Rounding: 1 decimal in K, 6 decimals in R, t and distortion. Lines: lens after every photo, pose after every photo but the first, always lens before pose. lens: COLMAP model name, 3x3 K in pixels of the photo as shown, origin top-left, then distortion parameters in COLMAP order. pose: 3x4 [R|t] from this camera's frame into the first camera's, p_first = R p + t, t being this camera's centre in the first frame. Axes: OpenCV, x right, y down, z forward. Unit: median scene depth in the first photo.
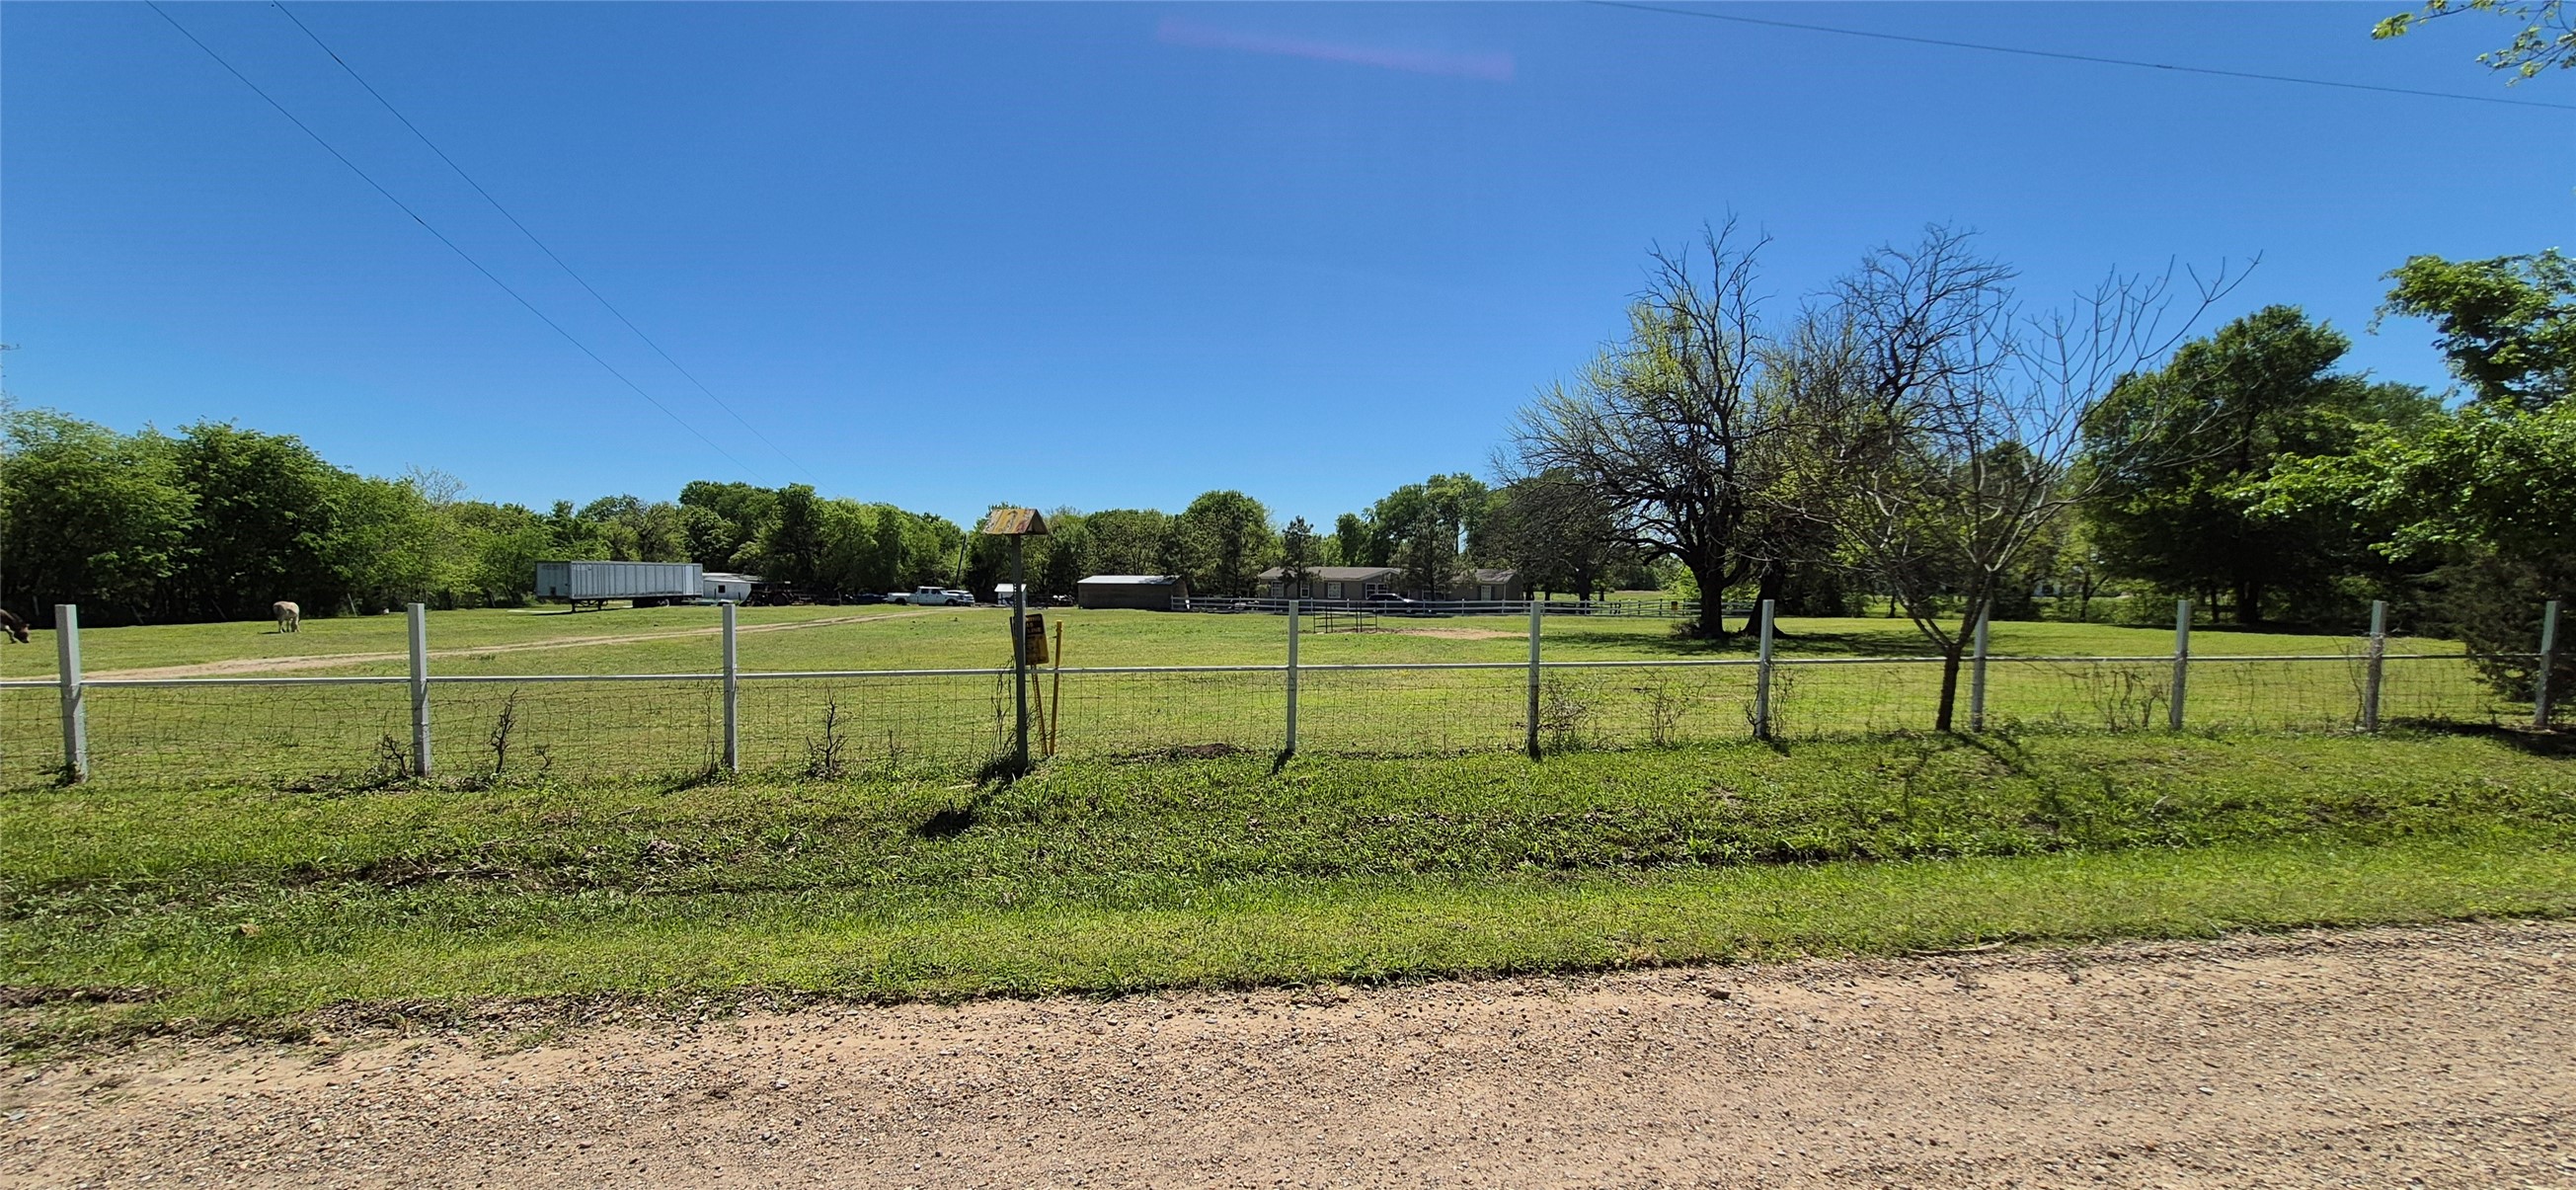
lens RADIAL K [[1029.8, 0, 1280.7], [0, 1029.8, 620.0], [0, 0, 1]] dist [0.002360, 0.004522]
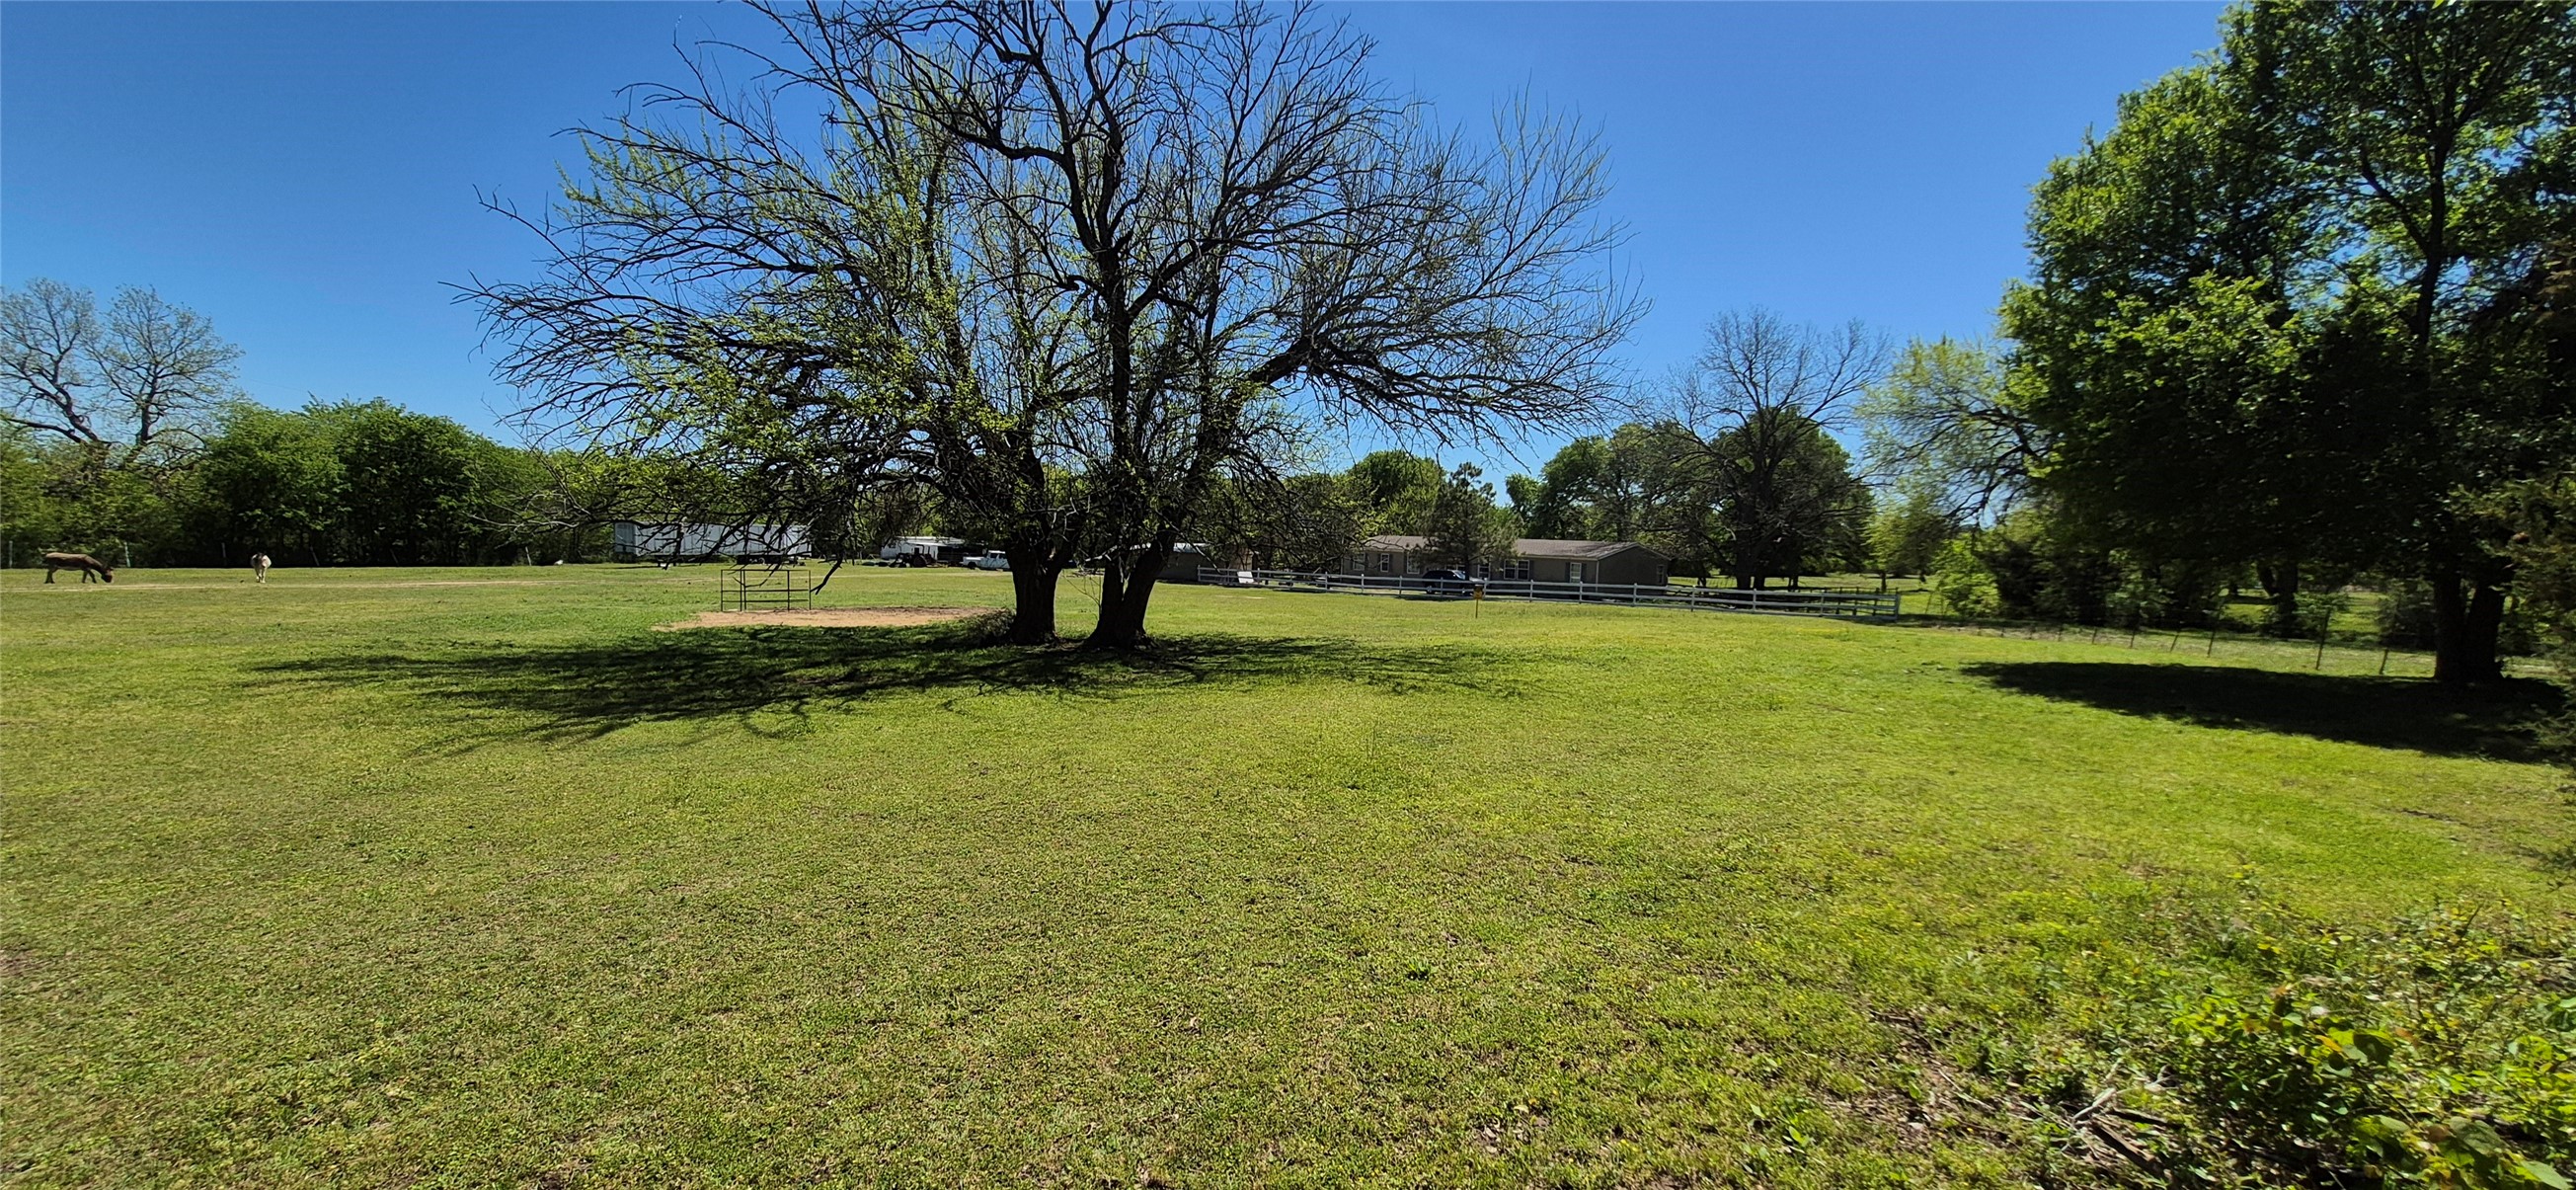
lens RADIAL K [[1029.8, 0, 1280.7], [0, 1029.8, 620.0], [0, 0, 1]] dist [0.002360, 0.004522]
pose [[0.928750, 0.042603, -0.368249, 0.306711], [-0.031645, 0.998860, 0.035748, -0.011868], [0.369352, -0.021547, 0.929040, 0.219620]]
